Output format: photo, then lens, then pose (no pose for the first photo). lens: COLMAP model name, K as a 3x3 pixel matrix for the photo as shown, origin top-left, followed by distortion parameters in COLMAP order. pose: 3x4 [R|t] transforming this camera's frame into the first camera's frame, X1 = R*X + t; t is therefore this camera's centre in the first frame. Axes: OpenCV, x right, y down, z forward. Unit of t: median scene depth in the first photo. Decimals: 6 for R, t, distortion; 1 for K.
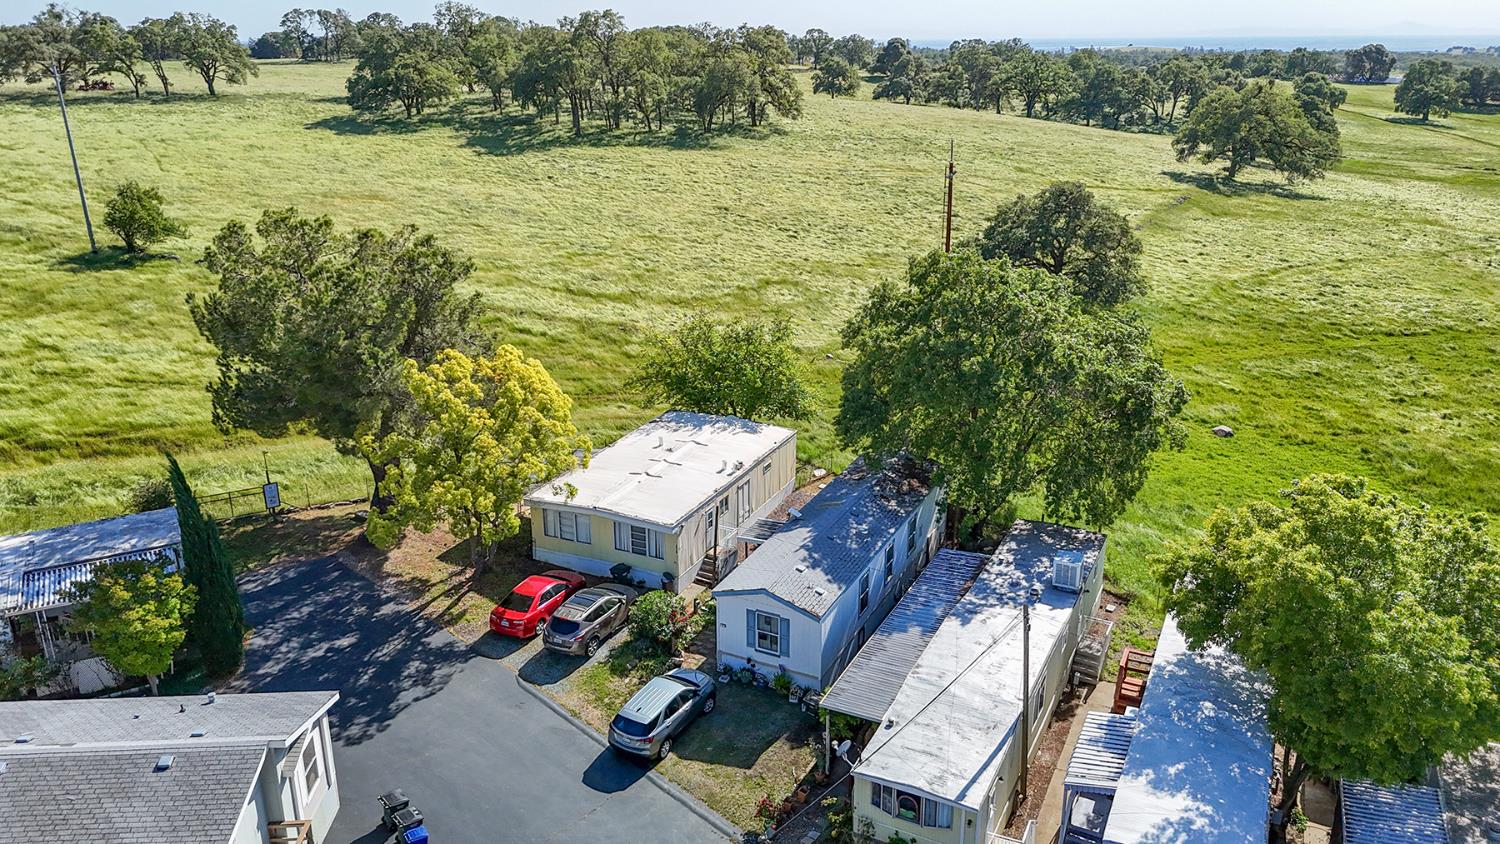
lens RADIAL K [[1113.0, 0, 750.0], [0, 1113.0, 422.0], [0, 0, 1]] dist [0.076862, -0.065225]
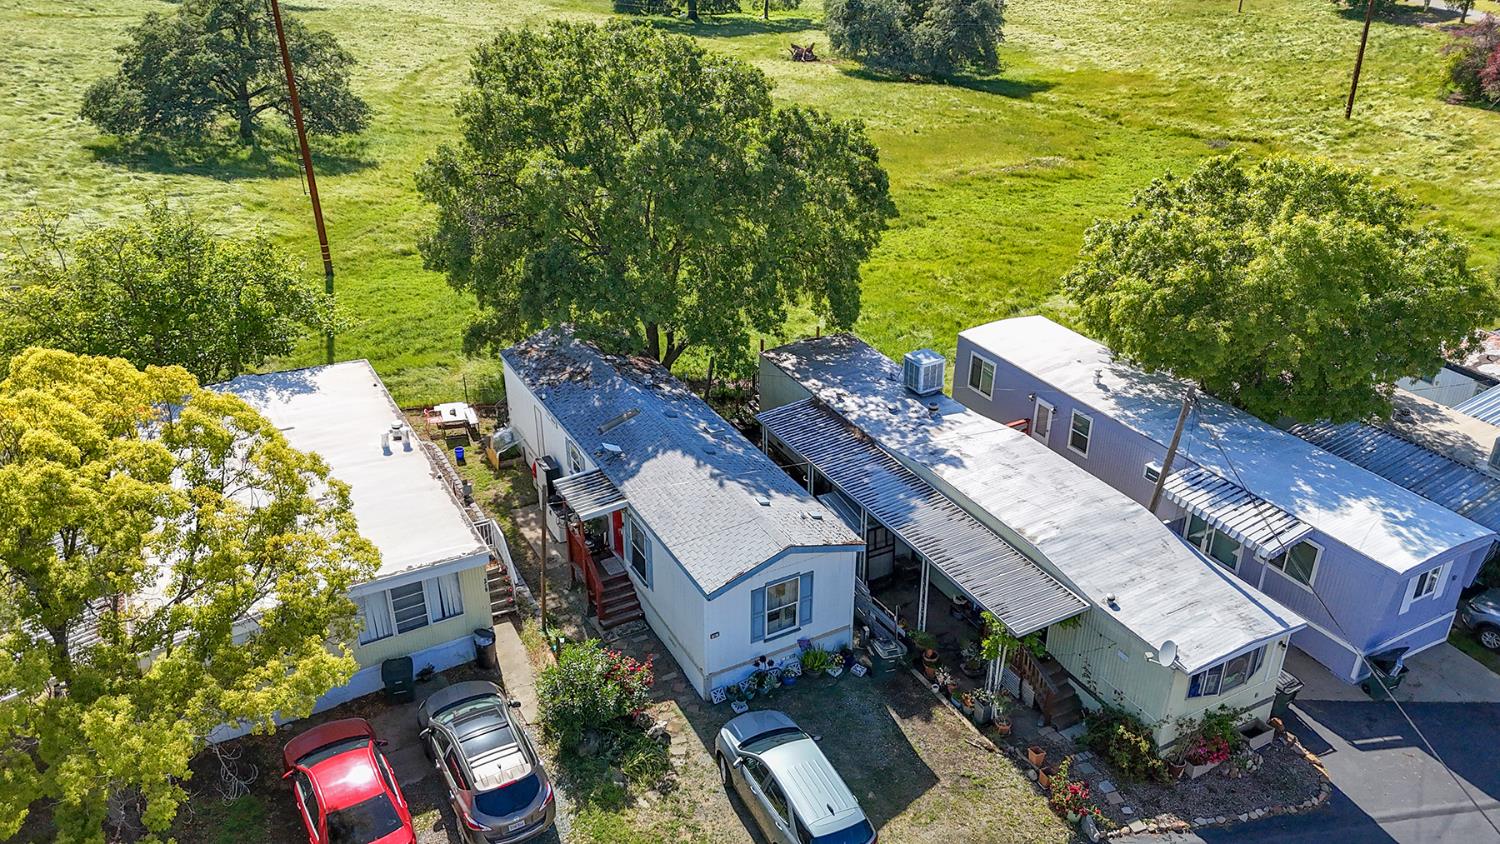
lens RADIAL K [[1102.8, 0, 750.0], [0, 1102.8, 422.0], [0, 0, 1]] dist [0.063822, -0.054377]
pose [[0.572582, -0.375680, 0.728707, -0.318750], [0.275332, 0.925325, 0.260702, -0.066471], [-0.772232, 0.051363, 0.633261, 0.433665]]
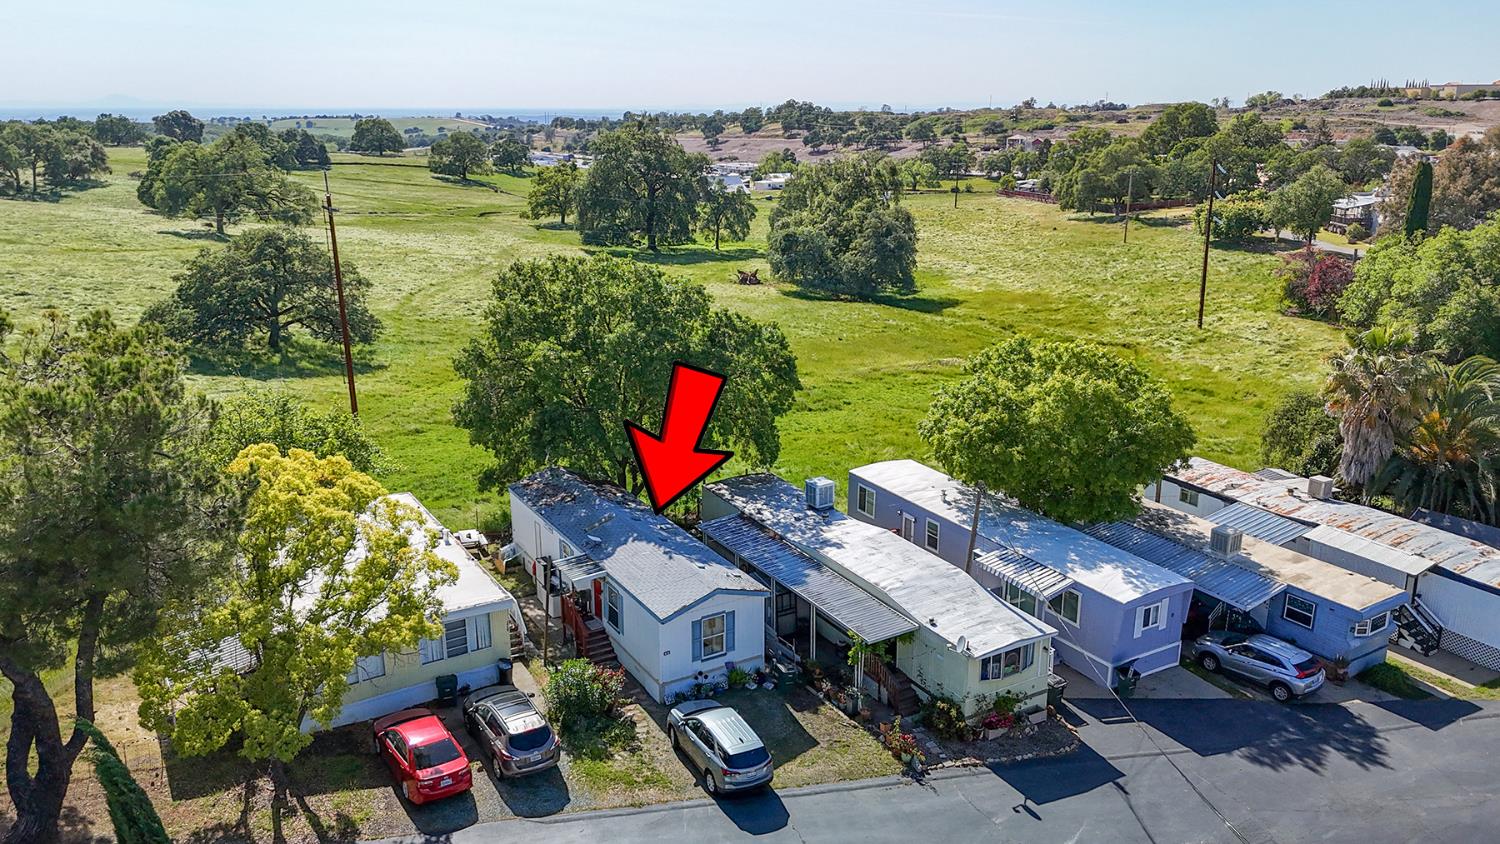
lens RADIAL K [[1113.0, 0, 750.0], [0, 1113.0, 422.0], [0, 0, 1]] dist [0.076862, -0.065225]
pose [[0.540774, -0.234337, 0.807867, -0.518984], [0.281849, 0.955372, 0.088459, -0.047957], [-0.792543, 0.179860, 0.582688, 0.275639]]
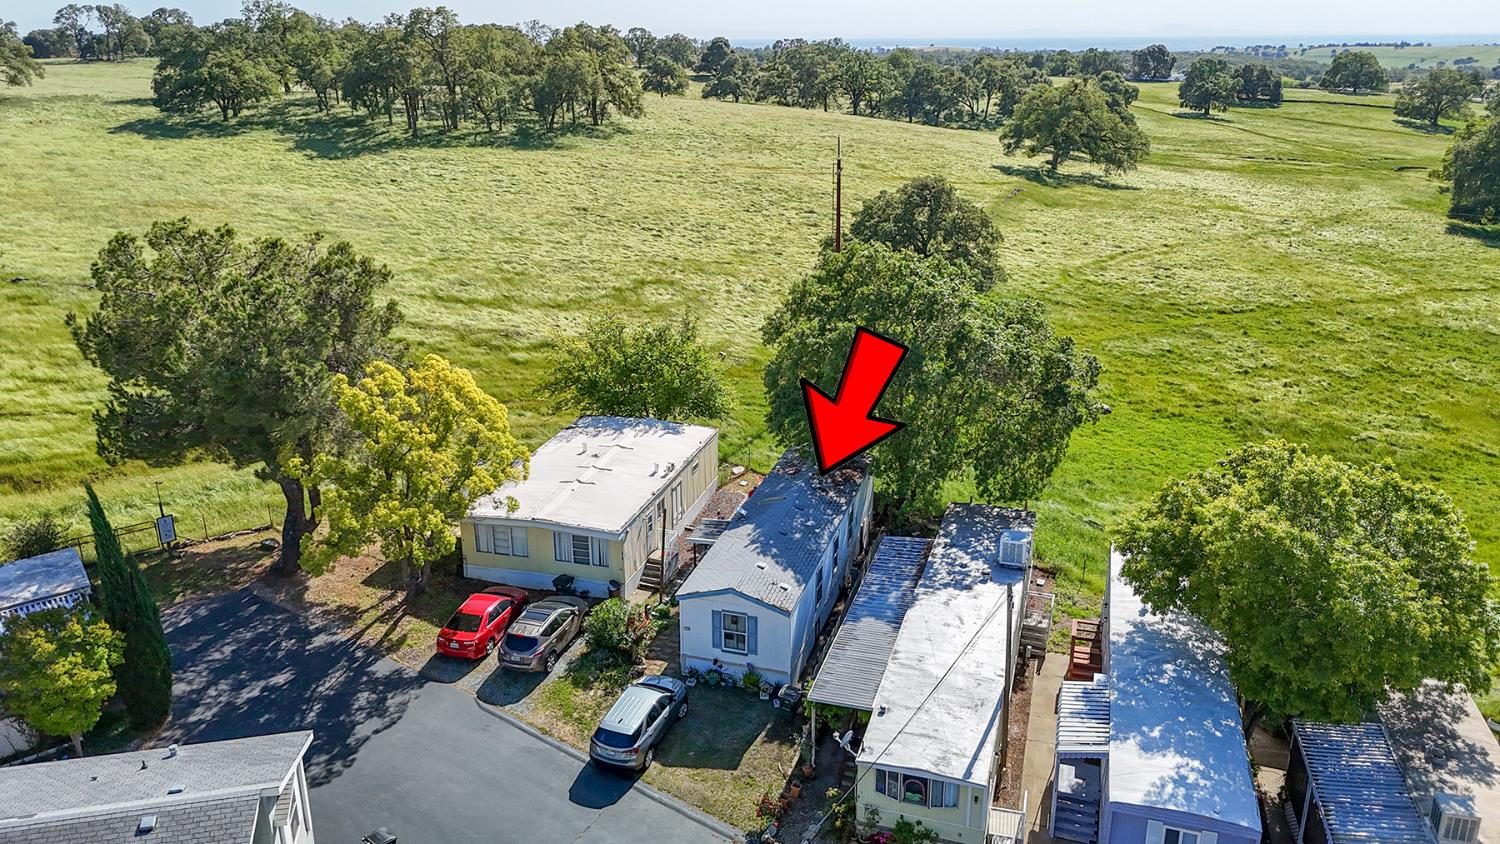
lens RADIAL K [[1113.0, 0, 750.0], [0, 1113.0, 422.0], [0, 0, 1]] dist [0.076862, -0.065225]
pose [[0.987128, -0.052527, 0.151061, -0.081480], [0.052438, 0.998614, 0.004576, -0.001666], [-0.151092, 0.003404, 0.988514, 0.009136]]
